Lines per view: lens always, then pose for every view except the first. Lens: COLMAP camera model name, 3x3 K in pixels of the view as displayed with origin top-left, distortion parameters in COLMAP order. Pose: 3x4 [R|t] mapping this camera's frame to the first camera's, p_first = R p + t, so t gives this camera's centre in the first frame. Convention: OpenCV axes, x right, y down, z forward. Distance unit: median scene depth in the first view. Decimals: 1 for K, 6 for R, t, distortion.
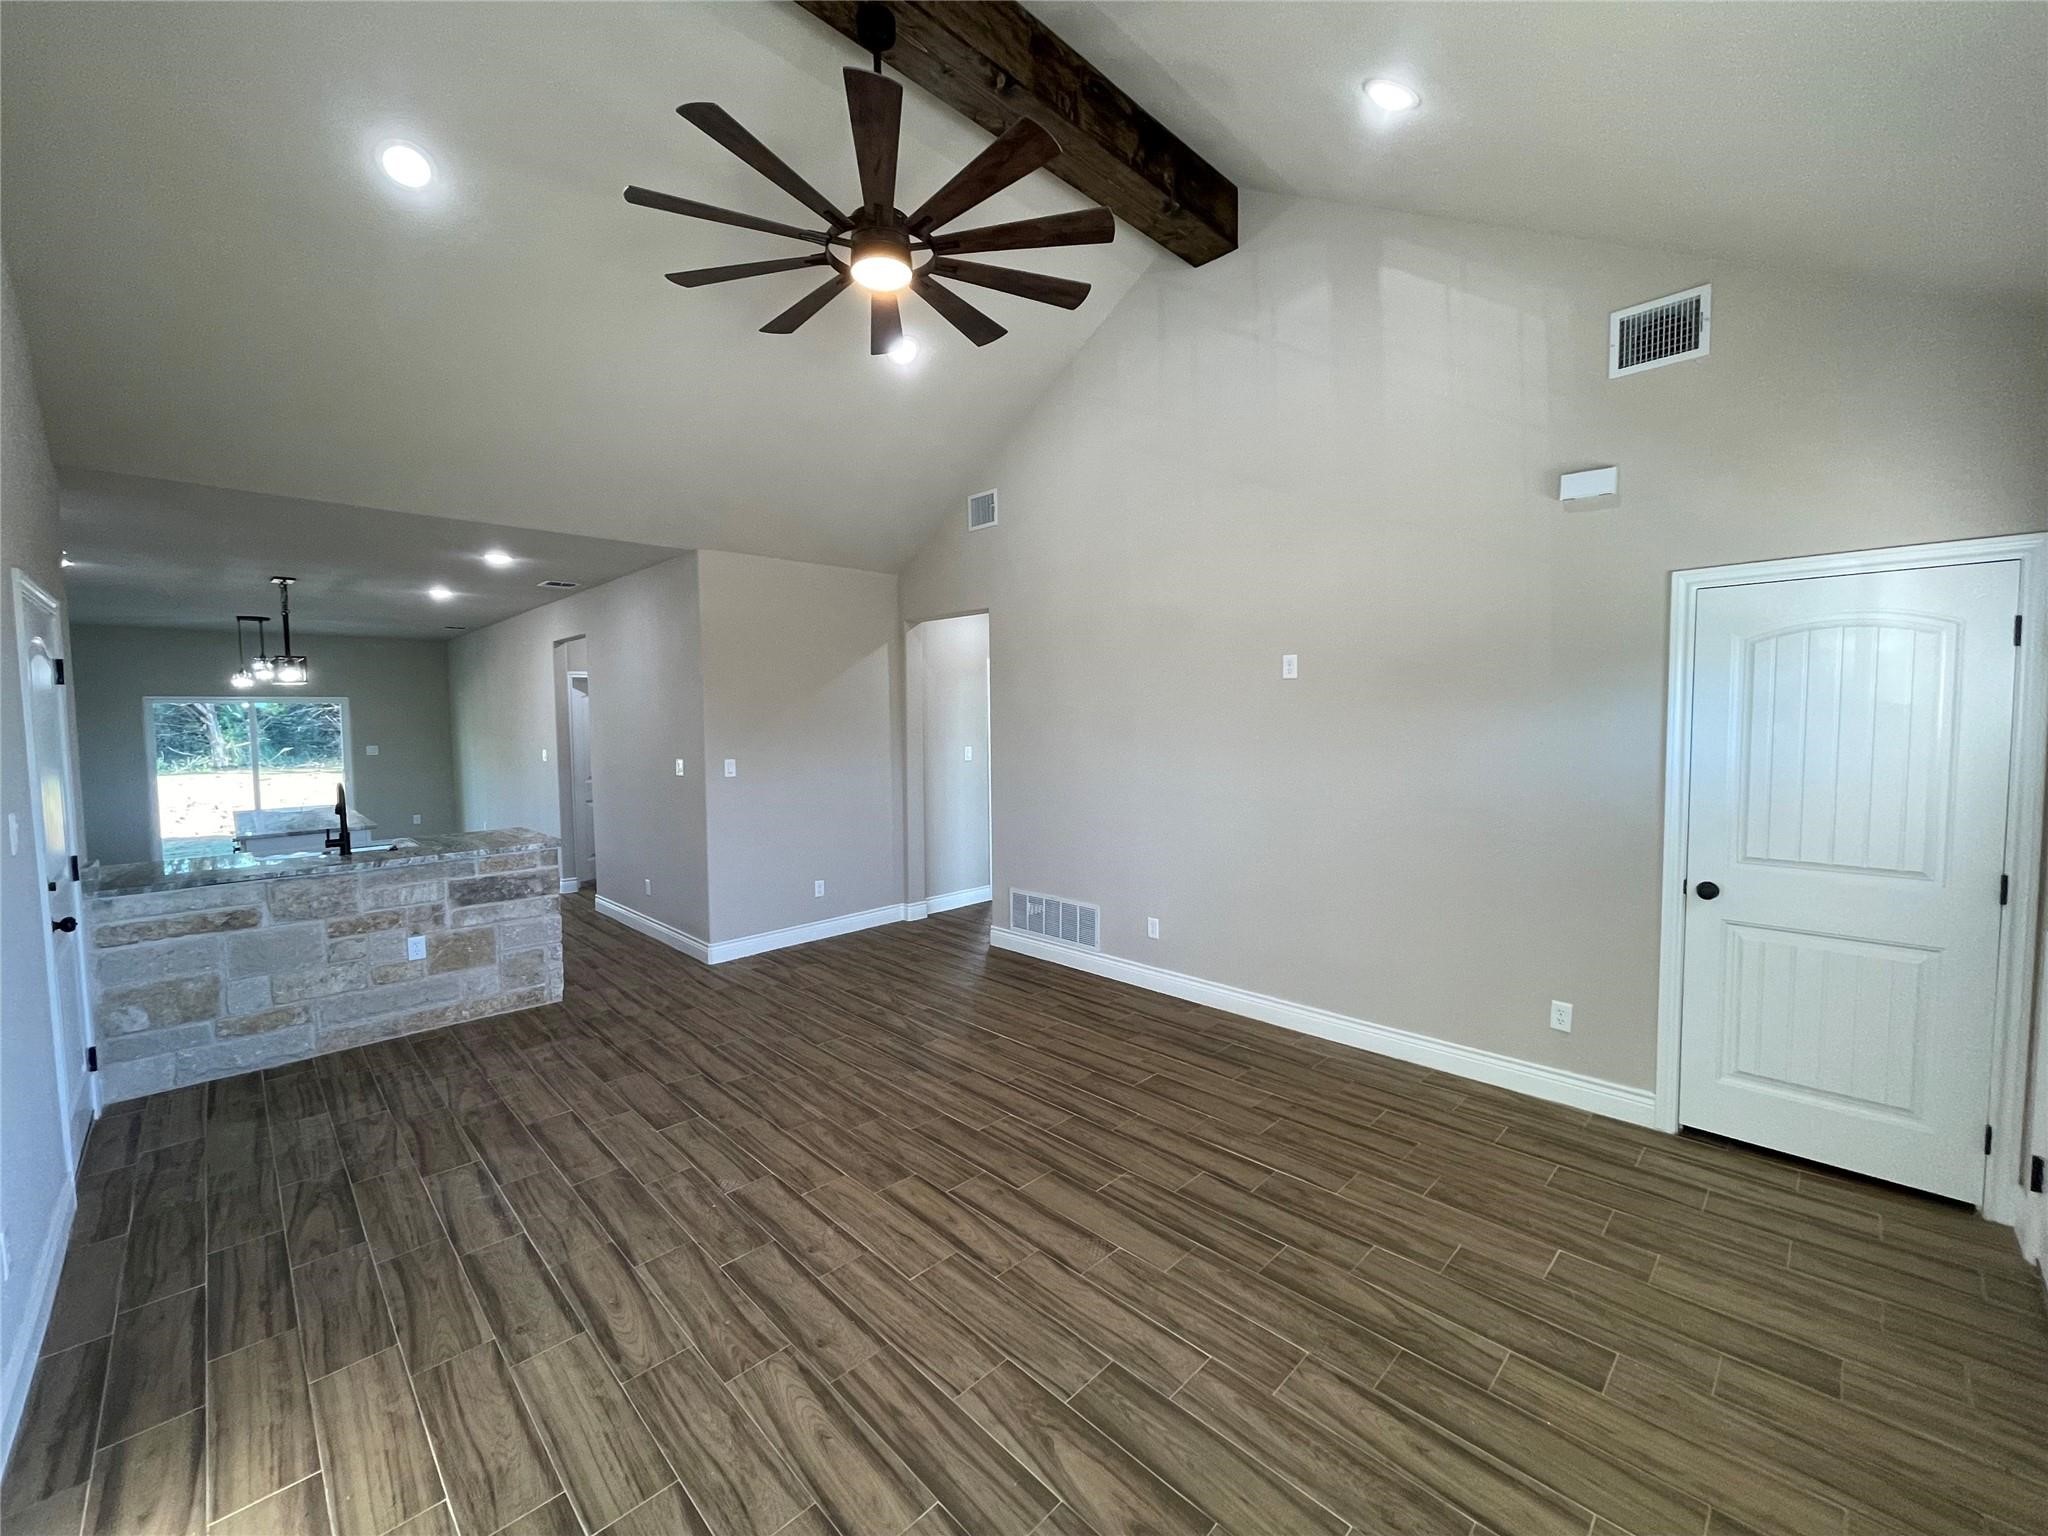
lens RADIAL K [[830.2, 0, 1024.0], [0, 830.2, 768.0], [0, 0, 1]] dist [0.007828, -0.000355]
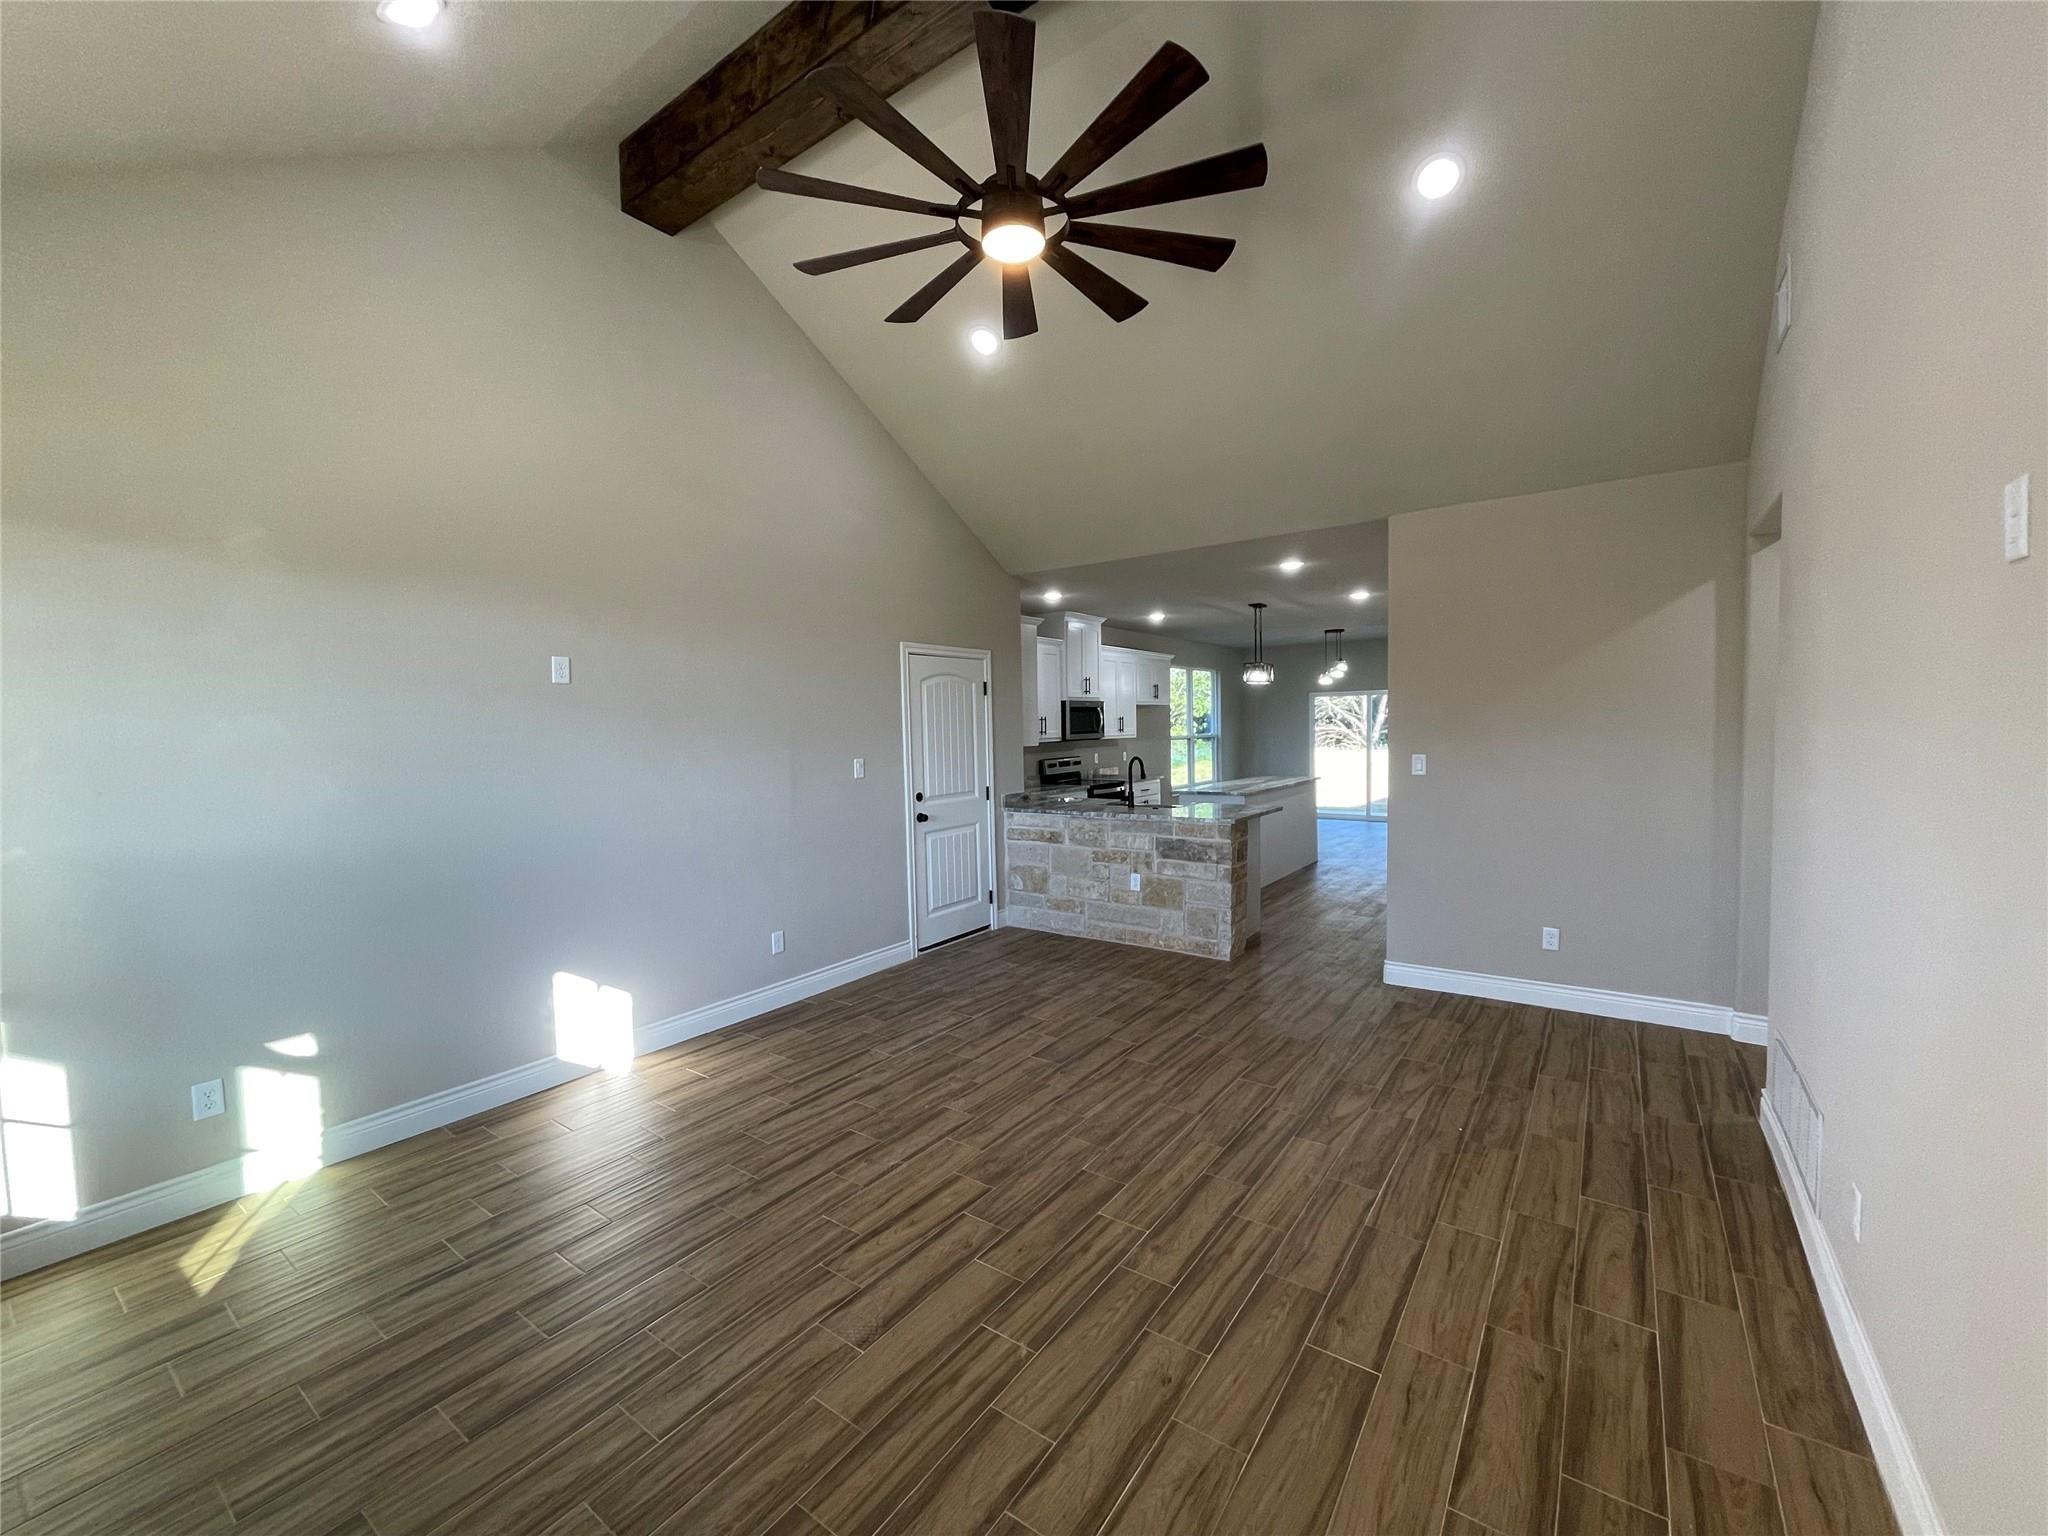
lens RADIAL K [[835.6, 0, 1024.0], [0, 835.6, 768.0], [0, 0, 1]] dist [0.001771, 0.000204]
pose [[0.172373, 0.065841, -0.982829, 0.615018], [-0.045228, 0.997240, 0.058874, -0.042359], [0.983993, 0.034303, 0.174875, 0.657942]]
